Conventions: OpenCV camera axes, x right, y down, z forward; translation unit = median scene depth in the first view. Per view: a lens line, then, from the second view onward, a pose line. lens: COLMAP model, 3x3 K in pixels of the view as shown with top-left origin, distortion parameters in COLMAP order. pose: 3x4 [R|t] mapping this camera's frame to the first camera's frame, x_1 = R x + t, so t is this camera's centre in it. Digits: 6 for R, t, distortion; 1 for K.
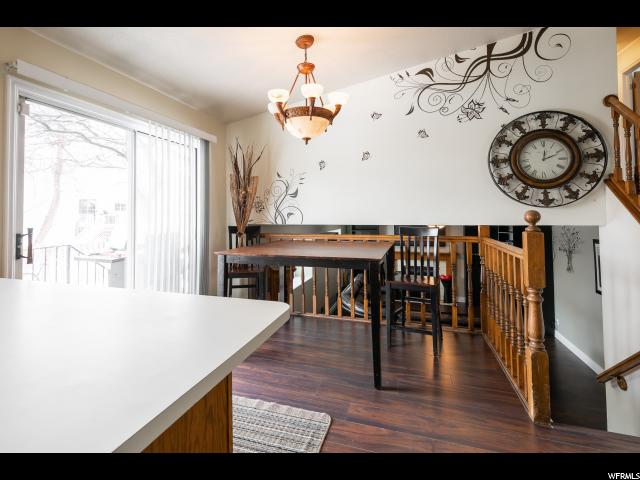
lens RADIAL K [[305.8, 0, 307.3], [0, 305.8, 207.6], [0, 0, 1]] dist [-0.002834, -0.000142]
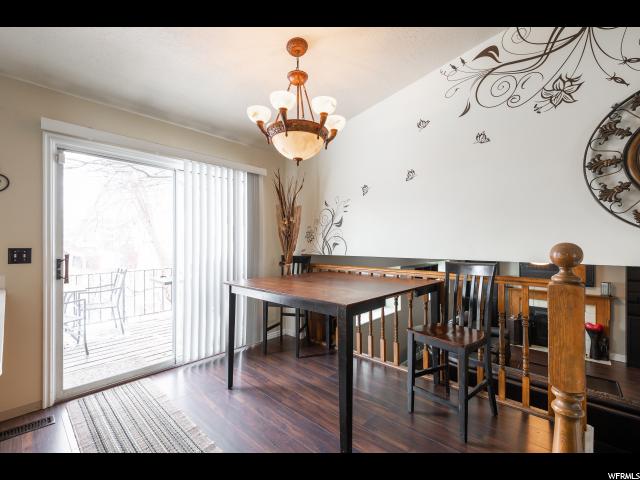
lens RADIAL K [[283.8, 0, 319.7], [0, 283.8, 244.4], [0, 0, 1]] dist [0.000968, -0.000360]
pose [[0.919790, 0.008455, -0.392320, 0.301065], [0.001602, 0.999679, 0.025300, -0.001246], [0.392408, -0.023899, 0.919481, 0.213247]]
